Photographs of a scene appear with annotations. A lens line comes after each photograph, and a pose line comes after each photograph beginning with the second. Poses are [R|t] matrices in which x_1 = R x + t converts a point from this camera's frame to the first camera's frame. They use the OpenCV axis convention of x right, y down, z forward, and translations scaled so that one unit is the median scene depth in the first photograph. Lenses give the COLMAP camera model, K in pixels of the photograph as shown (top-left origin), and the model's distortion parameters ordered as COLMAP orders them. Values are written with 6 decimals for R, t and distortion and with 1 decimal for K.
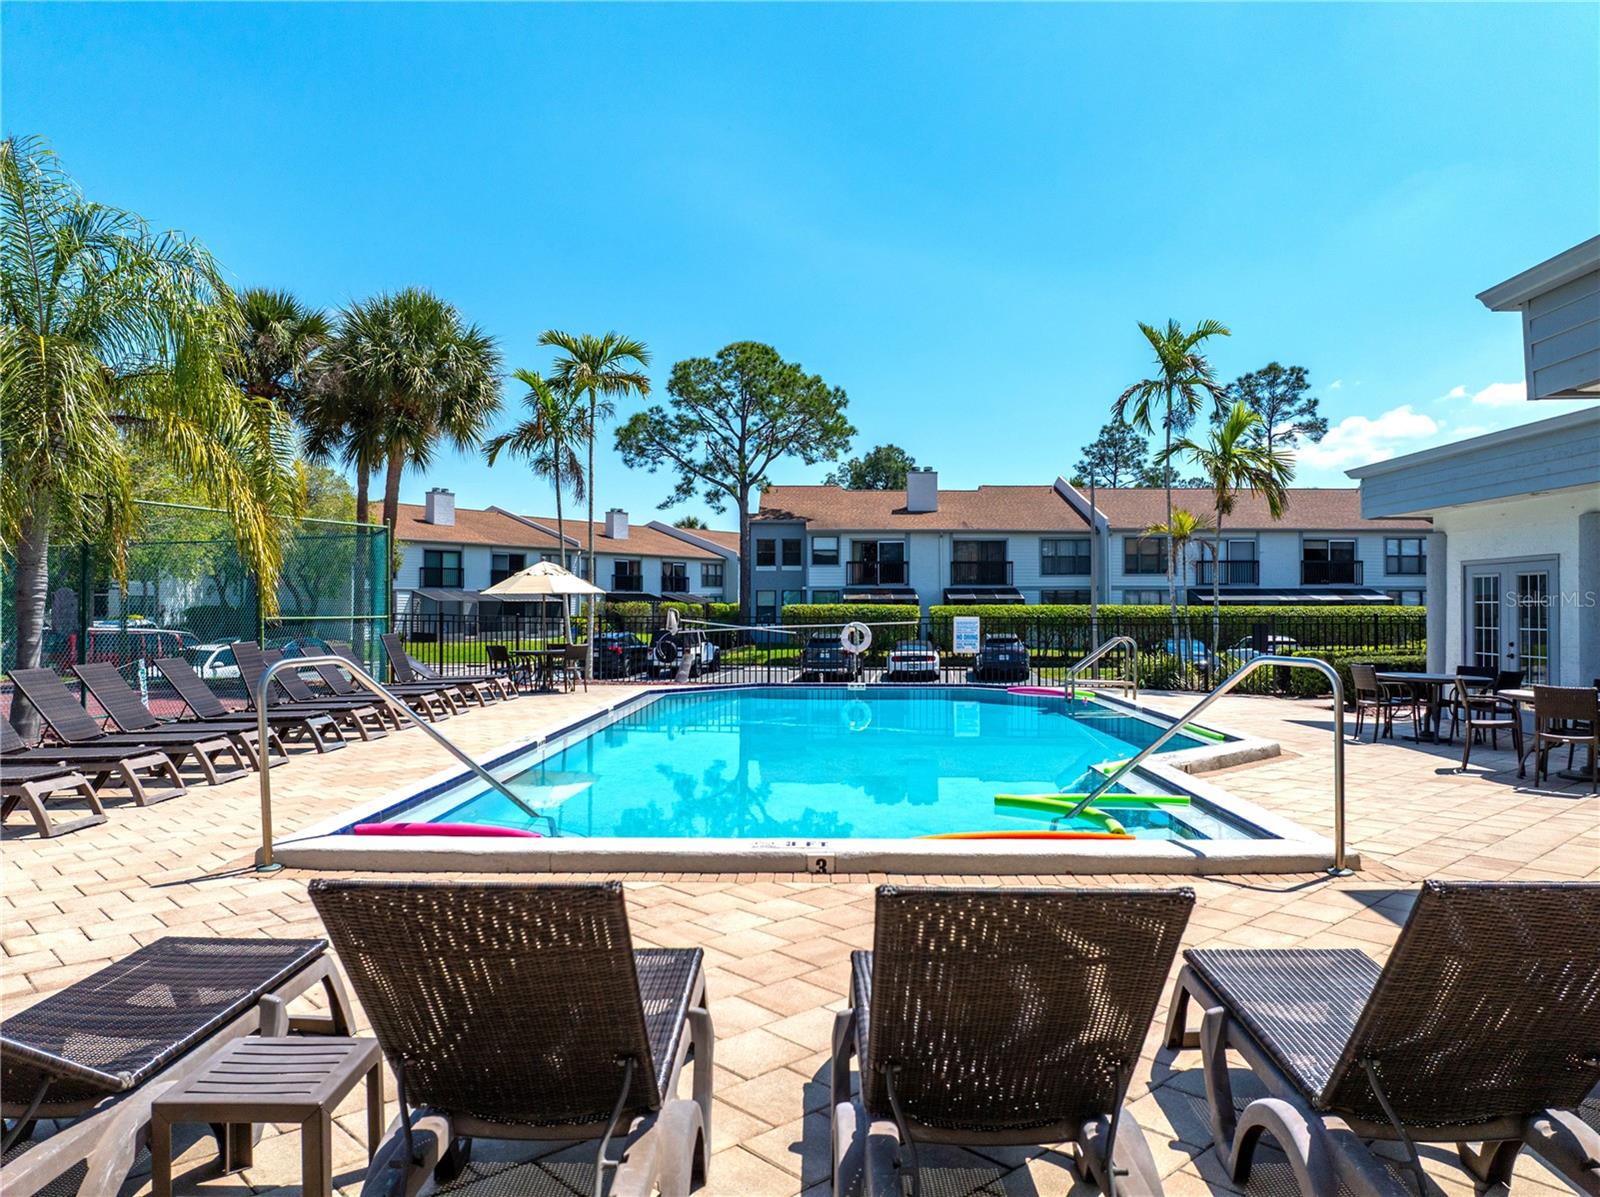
lens RADIAL K [[1137.0, 0, 801.6], [0, 1137.0, 595.7], [0, 0, 1]] dist [-0.036616, 0.012178]
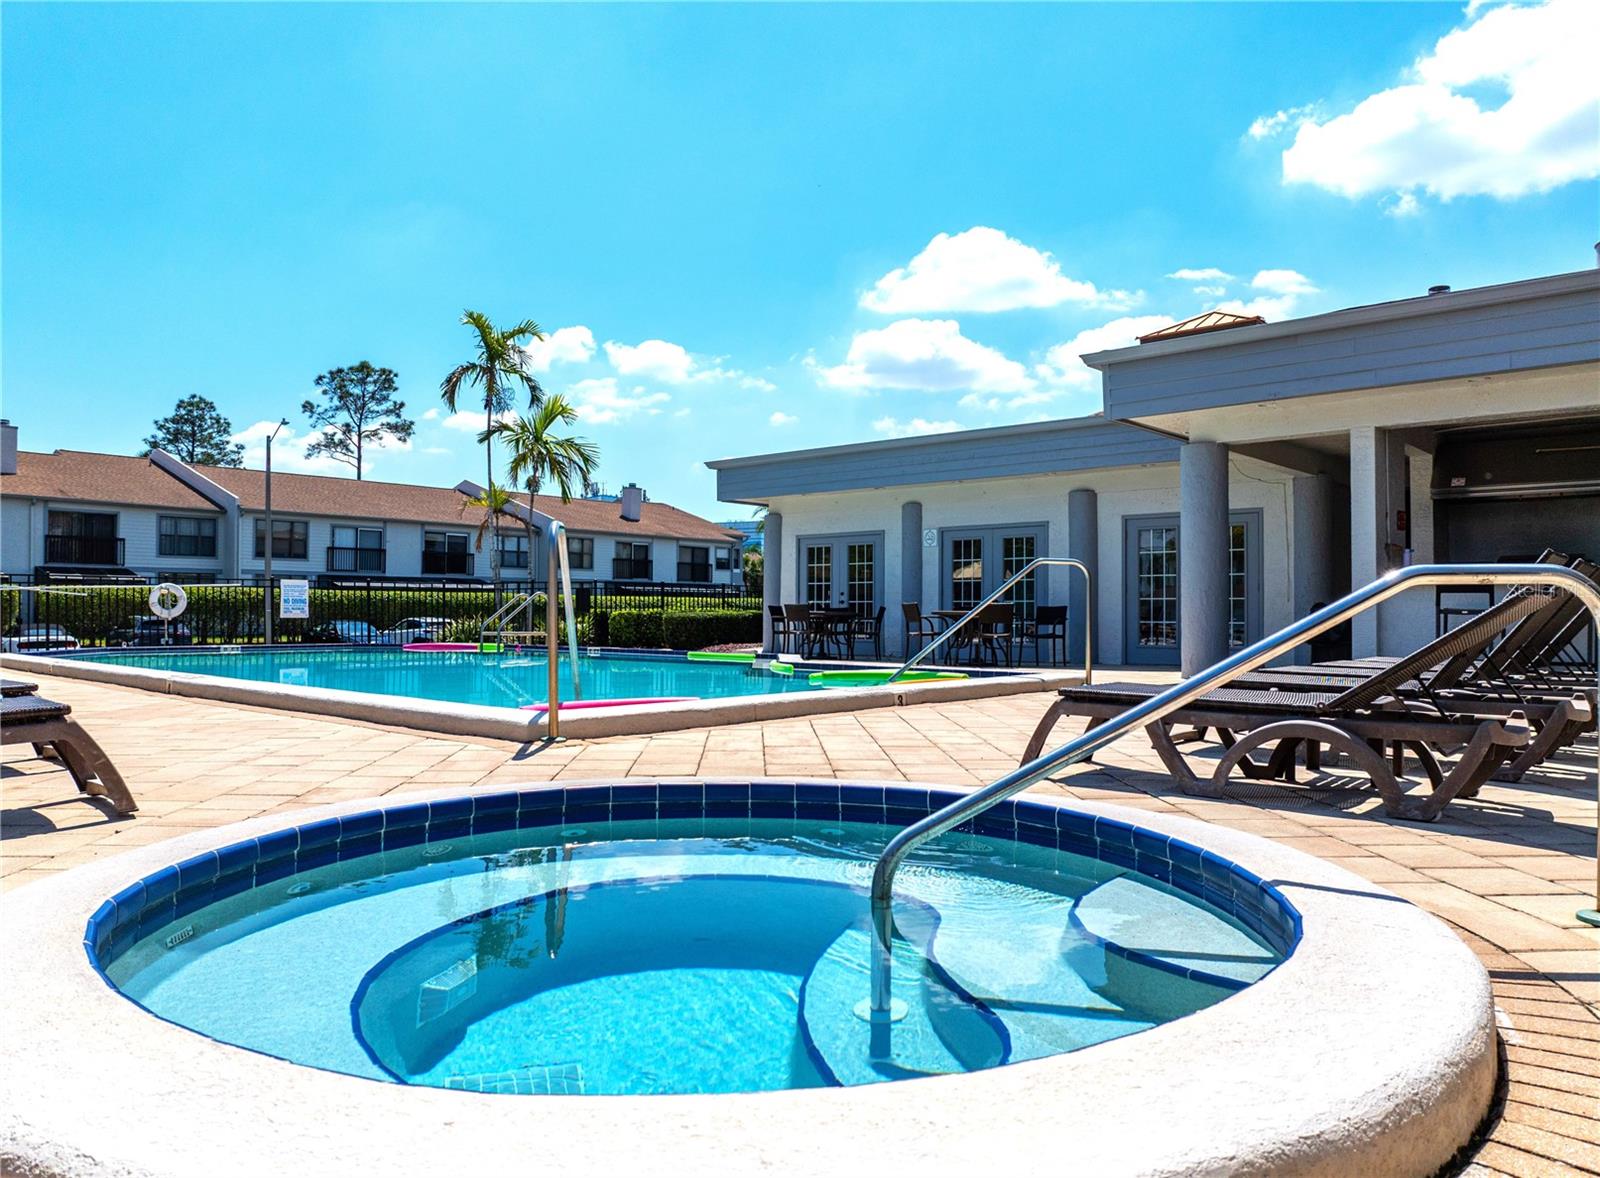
lens RADIAL K [[1137.0, 0, 801.8], [0, 1137.0, 594.3], [0, 0, 1]] dist [-0.036616, 0.012178]
pose [[0.649950, 0.014224, 0.759844, -0.135903], [-0.010793, 0.999897, -0.009486, 0.015984], [-0.759900, -0.002036, 0.650036, 0.029703]]
